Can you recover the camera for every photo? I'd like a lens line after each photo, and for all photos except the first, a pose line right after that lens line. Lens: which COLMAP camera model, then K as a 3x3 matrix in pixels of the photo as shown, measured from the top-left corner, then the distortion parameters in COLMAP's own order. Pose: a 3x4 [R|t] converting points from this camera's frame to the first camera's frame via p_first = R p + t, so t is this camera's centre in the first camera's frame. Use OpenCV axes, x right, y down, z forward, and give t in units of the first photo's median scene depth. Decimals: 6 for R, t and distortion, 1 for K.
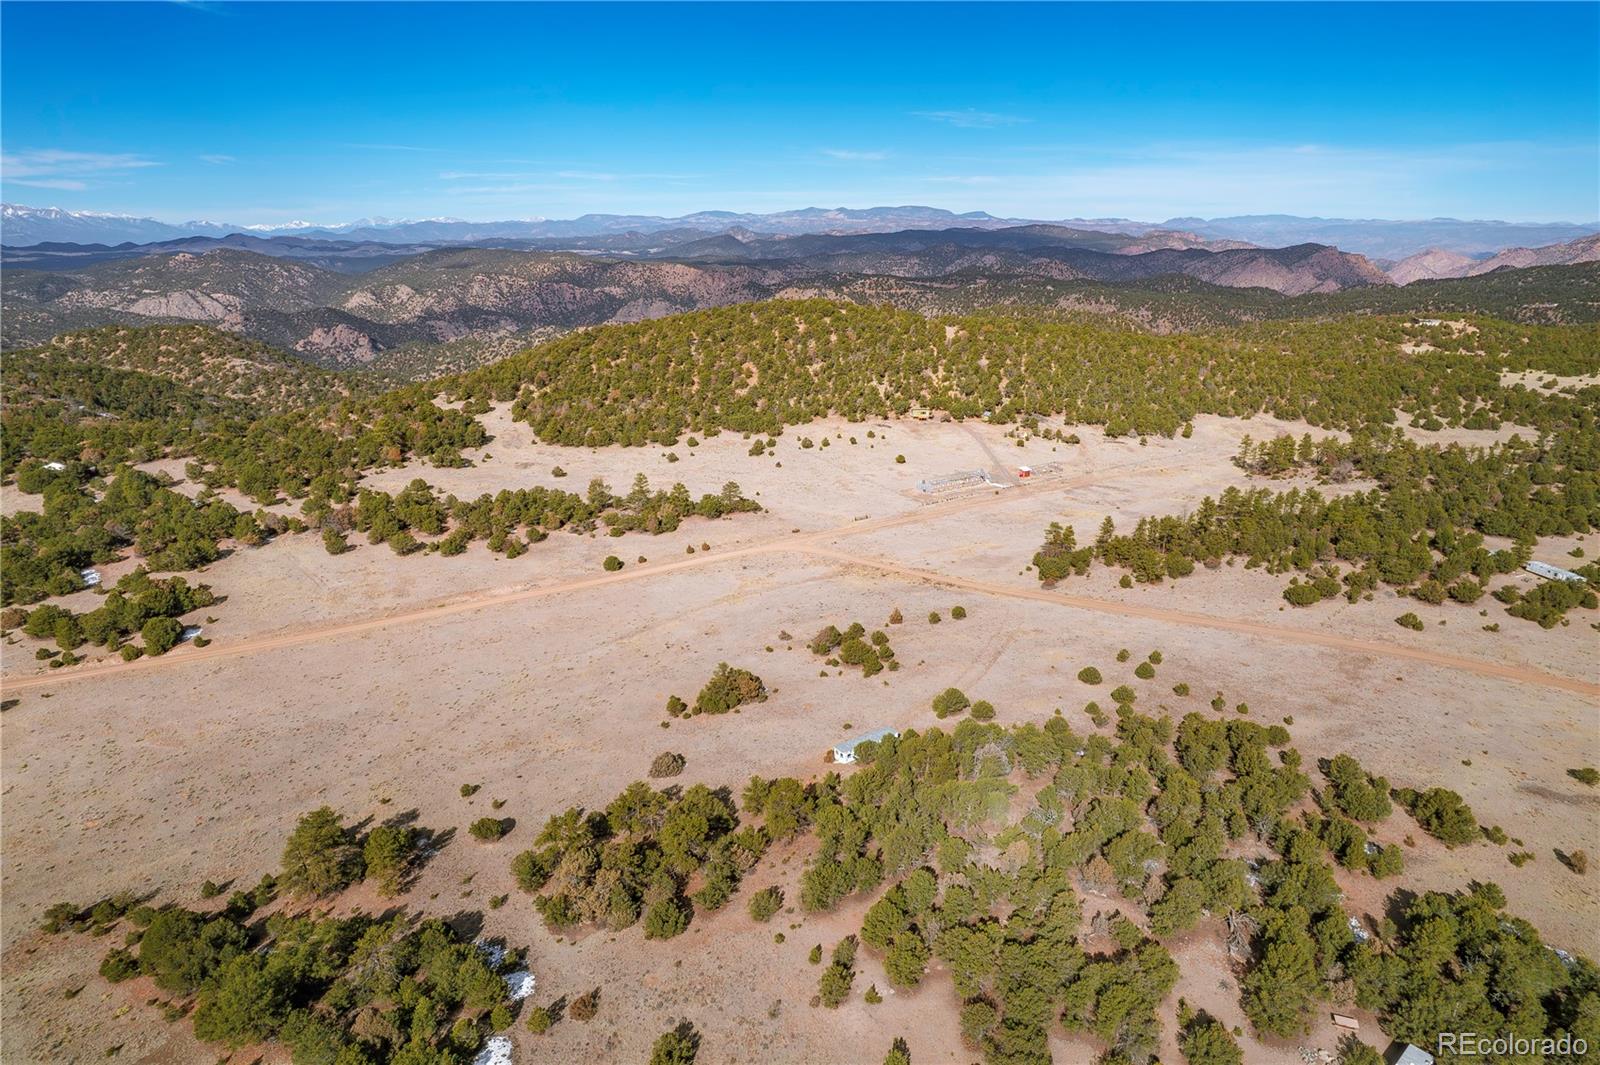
lens RADIAL K [[1036.5, 0, 800.1], [0, 1036.5, 533.3], [0, 0, 1]] dist [-0.072140, 0.063554]
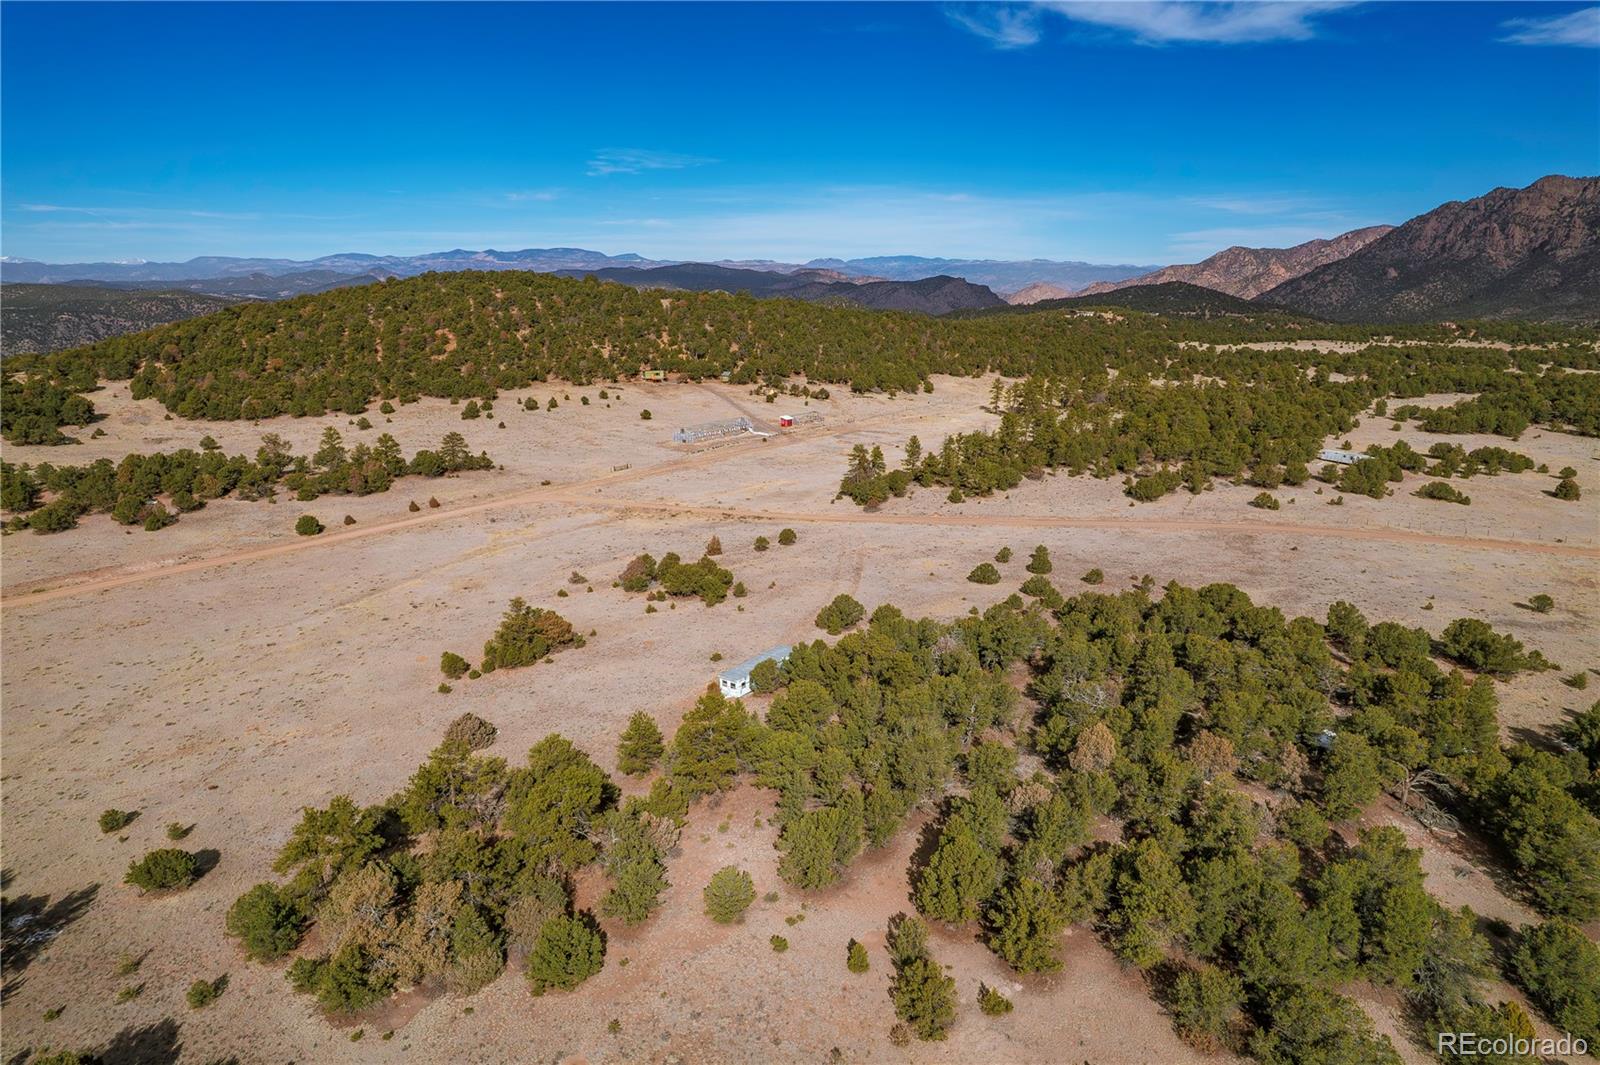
lens RADIAL K [[1036.5, 0, 799.3], [0, 1036.5, 534.0], [0, 0, 1]] dist [-0.072140, 0.063554]
pose [[0.948143, -0.078883, 0.307899, -0.075796], [0.091475, 0.995451, -0.026654, 0.085912], [-0.304395, 0.053437, 0.951046, 0.206655]]
